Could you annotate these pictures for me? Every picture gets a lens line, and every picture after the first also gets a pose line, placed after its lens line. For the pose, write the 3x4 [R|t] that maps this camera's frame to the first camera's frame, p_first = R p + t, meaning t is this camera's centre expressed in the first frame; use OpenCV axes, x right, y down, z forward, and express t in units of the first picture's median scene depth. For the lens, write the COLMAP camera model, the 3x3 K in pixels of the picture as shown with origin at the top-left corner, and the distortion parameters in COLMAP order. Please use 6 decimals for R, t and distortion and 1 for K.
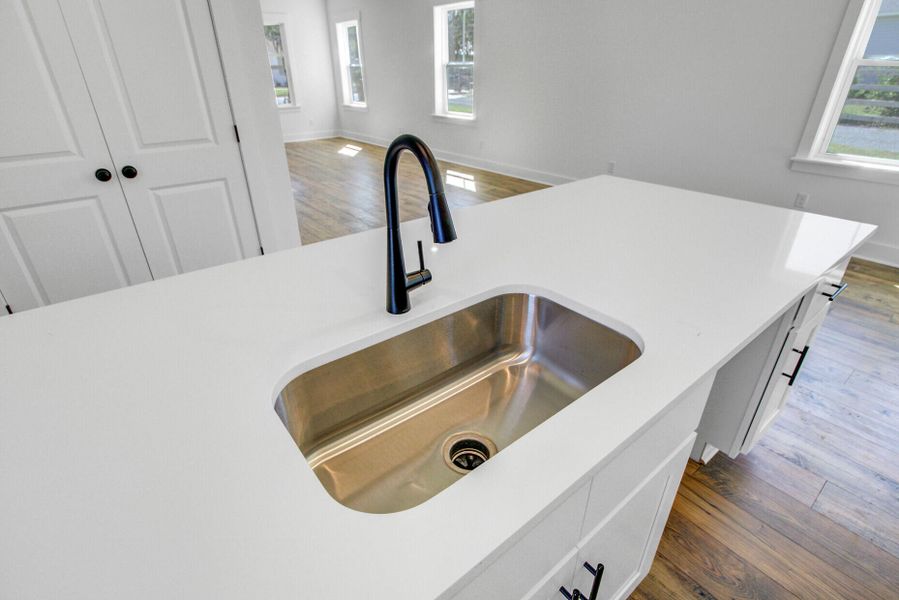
lens RADIAL K [[440.4, 0, 447.1], [0, 440.4, 292.2], [0, 0, 1]] dist [-0.003365, 0.000626]
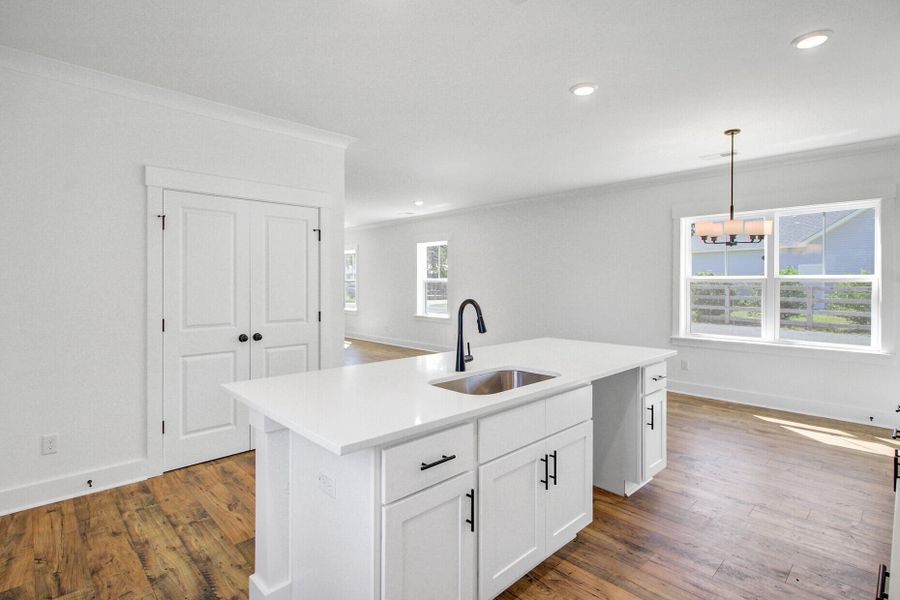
lens RADIAL K [[440.9, 0, 449.1], [0, 440.9, 282.9], [0, 0, 1]] dist [-0.003365, 0.000626]
pose [[0.995478, 0.005658, 0.094825, -0.180711], [0.038239, 0.889910, -0.454531, 0.312608], [-0.086957, 0.456102, 0.885669, -0.583152]]
